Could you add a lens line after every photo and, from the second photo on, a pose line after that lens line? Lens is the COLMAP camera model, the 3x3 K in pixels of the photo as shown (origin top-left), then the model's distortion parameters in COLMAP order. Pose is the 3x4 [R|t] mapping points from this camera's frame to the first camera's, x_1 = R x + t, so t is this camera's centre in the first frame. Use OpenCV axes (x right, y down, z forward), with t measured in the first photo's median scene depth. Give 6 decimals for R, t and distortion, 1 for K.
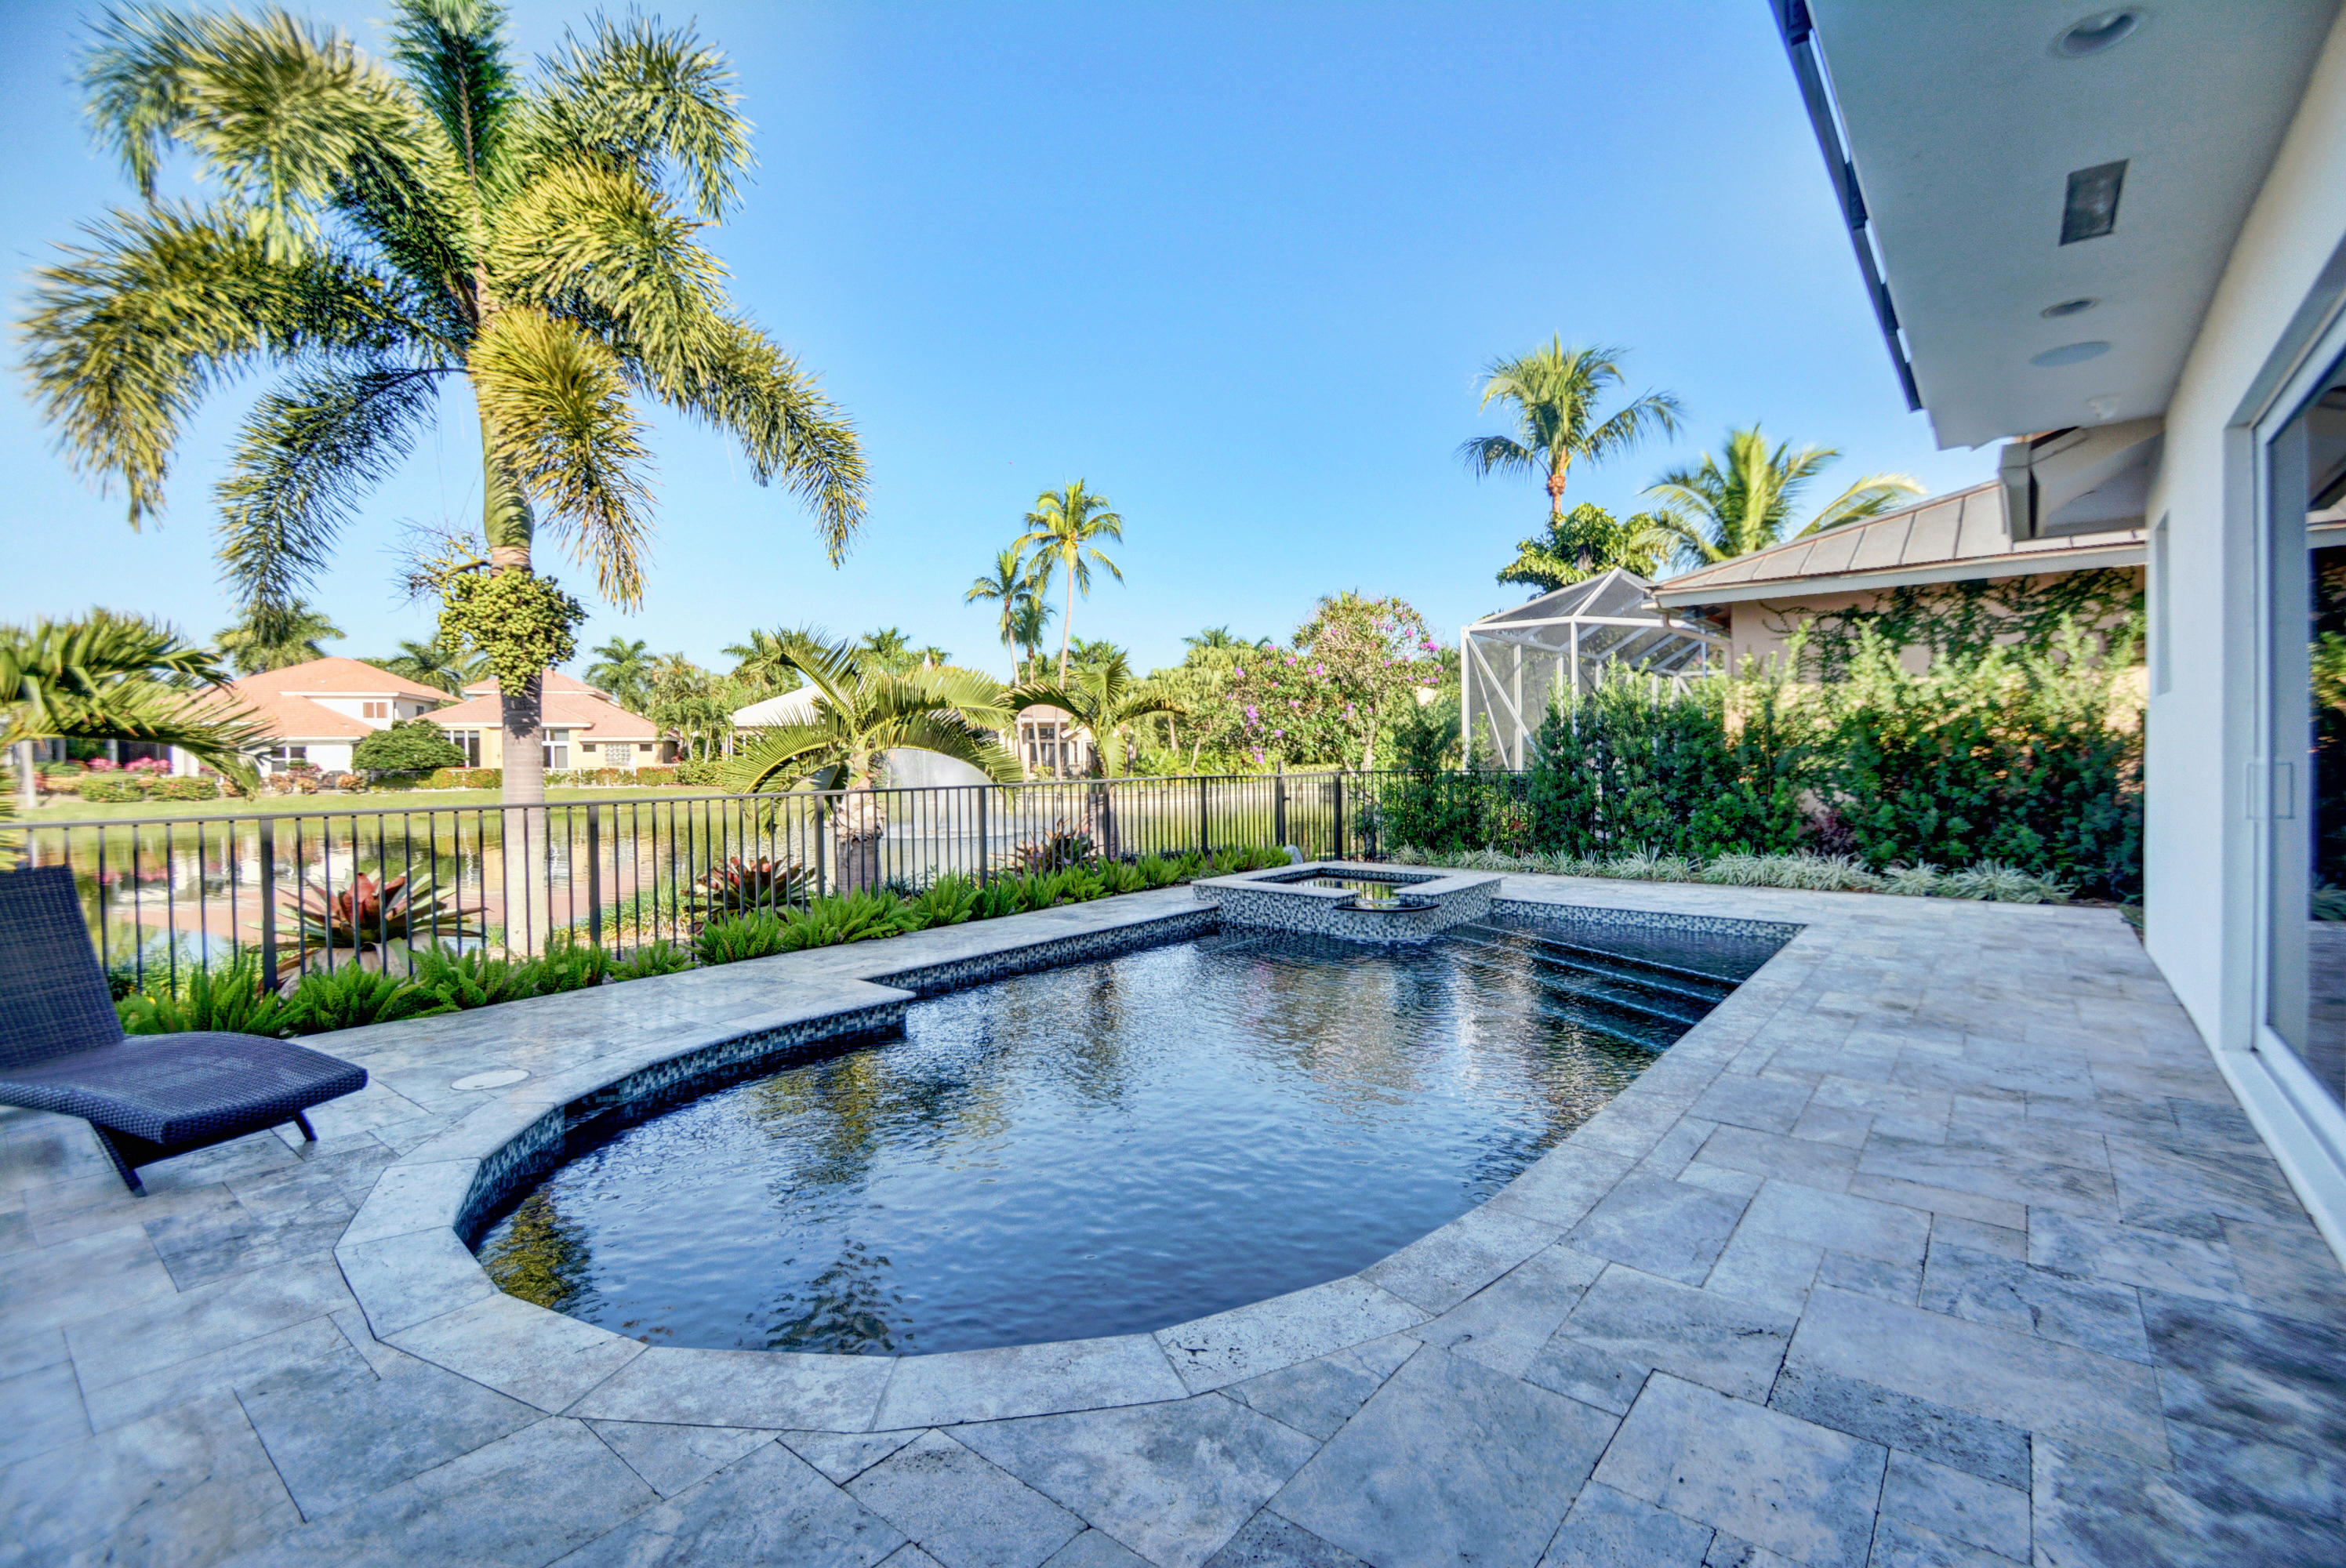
lens RADIAL K [[1035.3, 0, 1190.7], [0, 1035.3, 771.4], [0, 0, 1]] dist [0.019187, -0.020727]
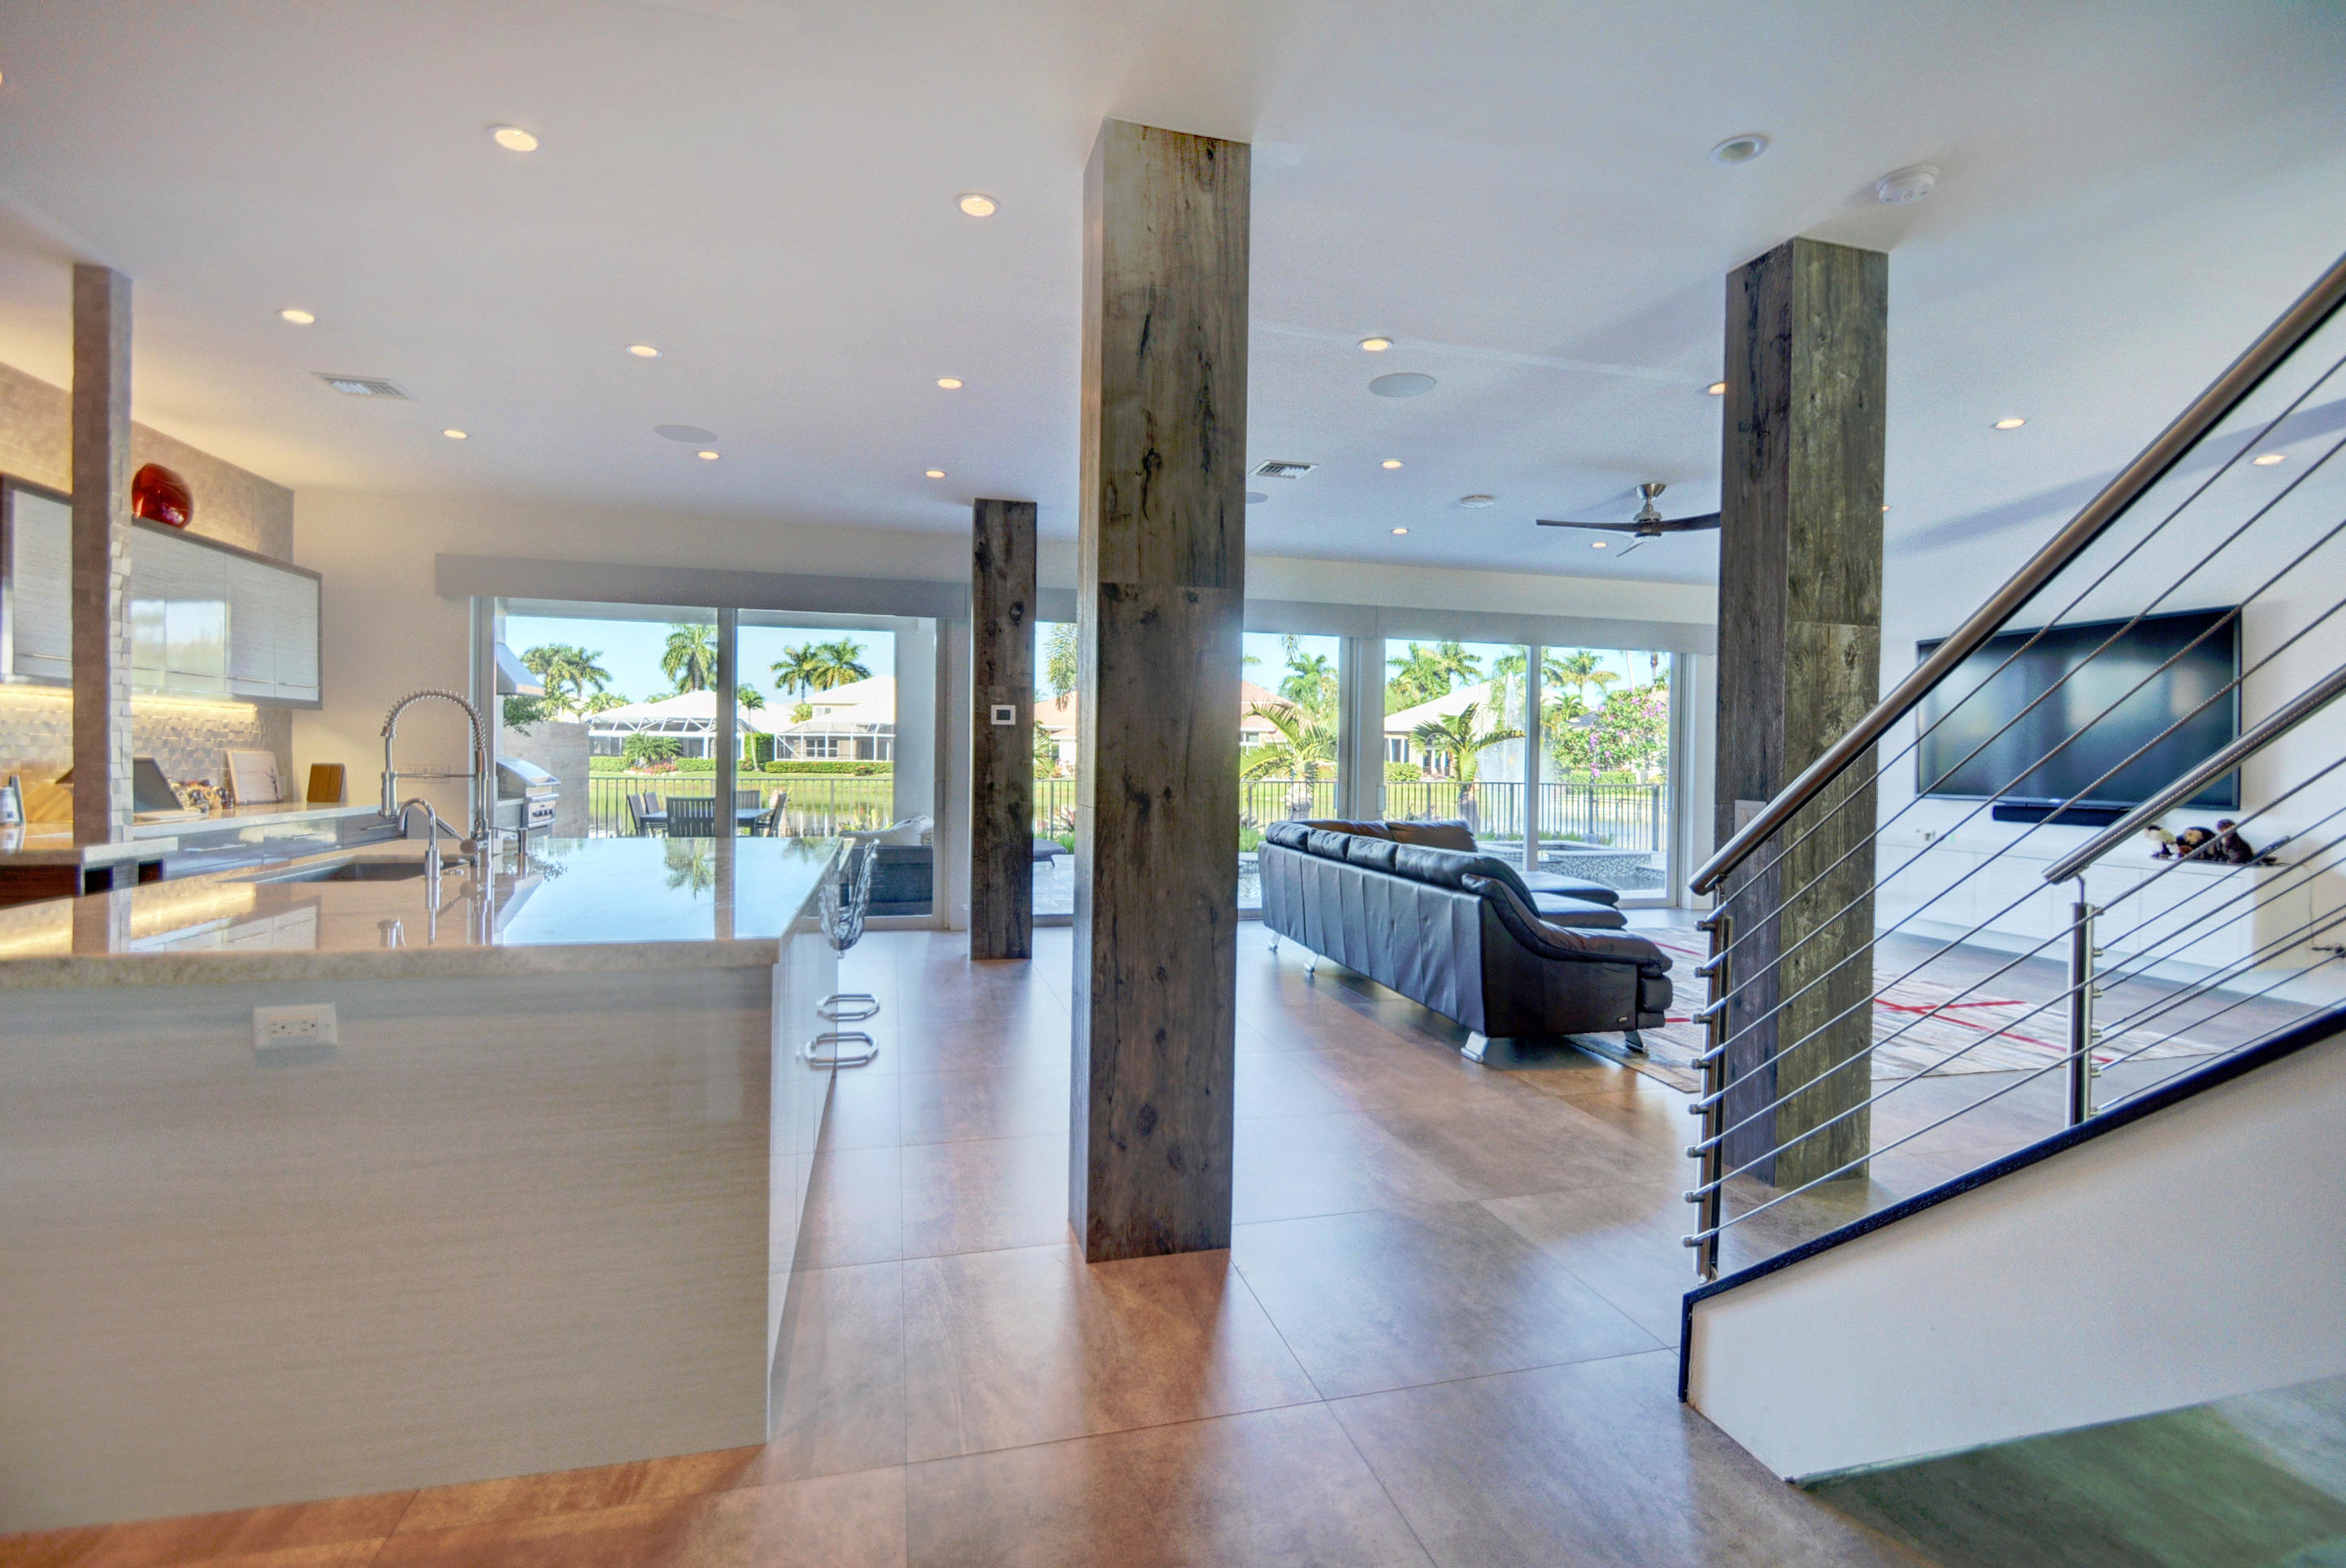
lens RADIAL K [[1075.1, 0, 1184.7], [0, 1075.1, 772.7], [0, 0, 1]] dist [0.013412, -0.016882]
pose [[0.807826, 0.030968, -0.588607, 0.100304], [-0.031848, 0.999453, 0.008873, -0.001672], [0.588560, 0.011578, 0.808371, -0.103590]]
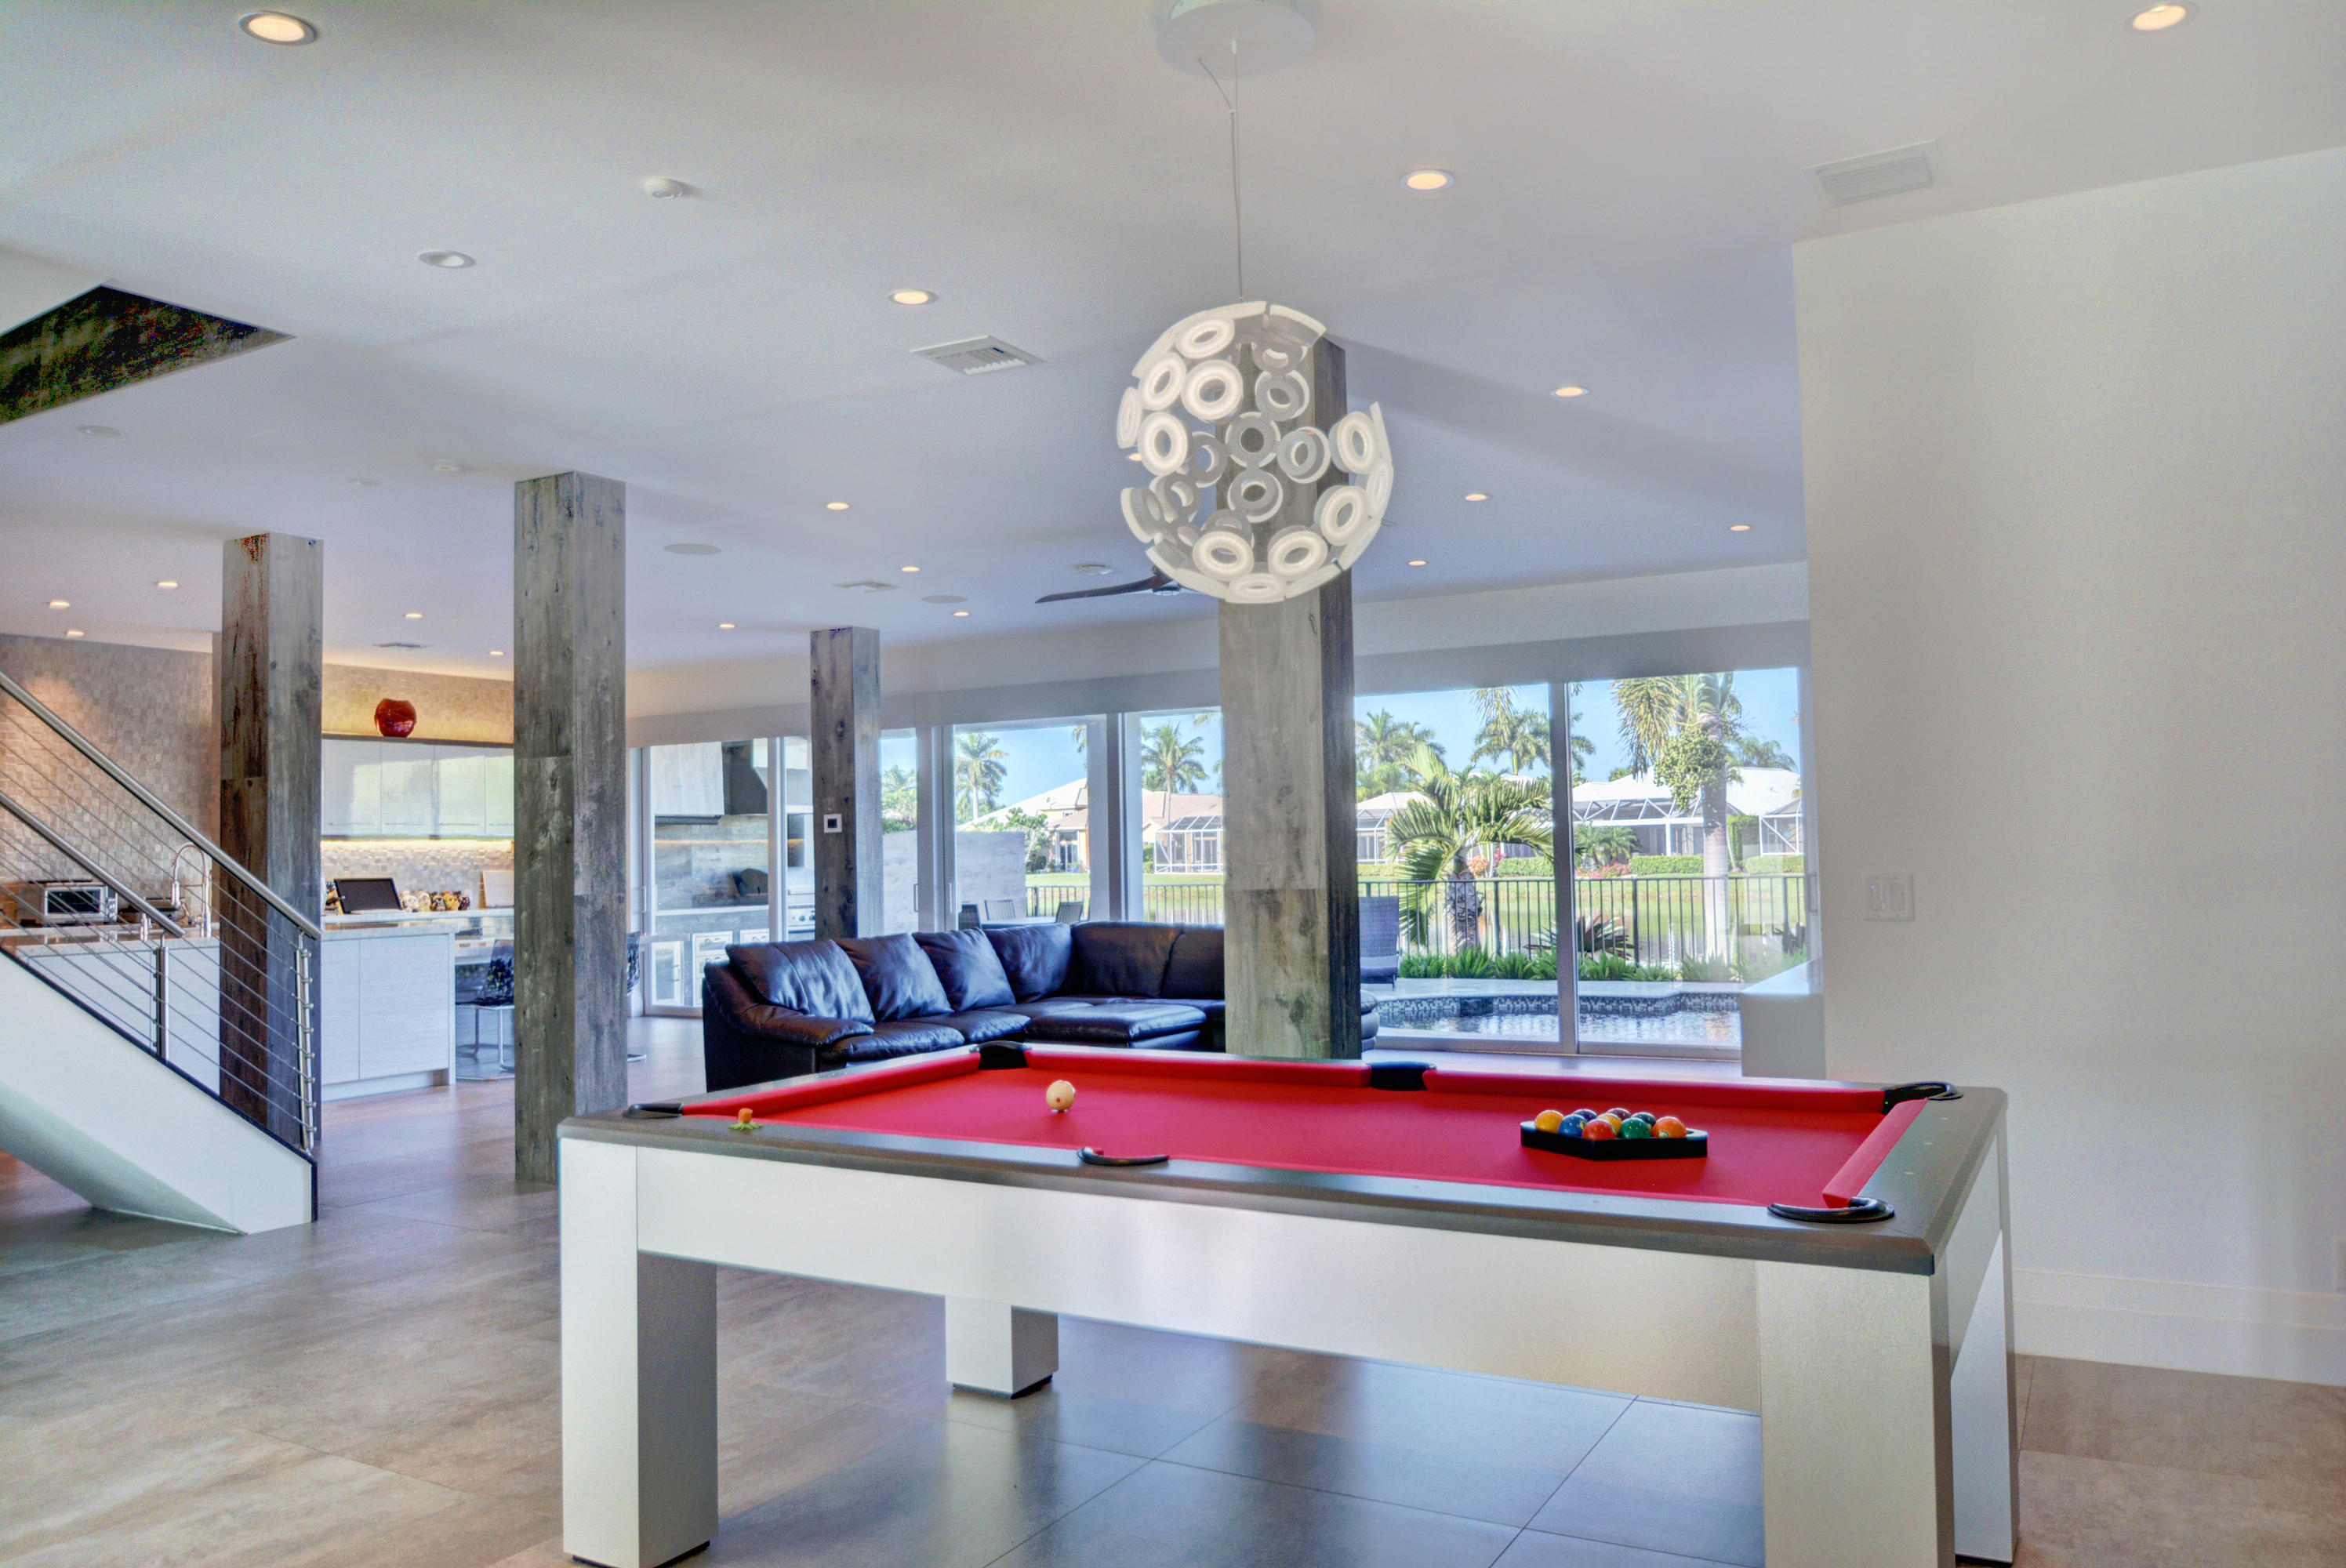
lens RADIAL K [[1660.0, 0, 1173.0], [0, 1660.0, 784.0], [0, 0, 1]] dist [-0.035094, 0.000265]
pose [[0.154640, -0.033643, -0.987398, 0.205062], [0.003044, 0.999432, -0.033576, -0.004008], [0.987966, 0.002186, 0.154655, -0.019847]]
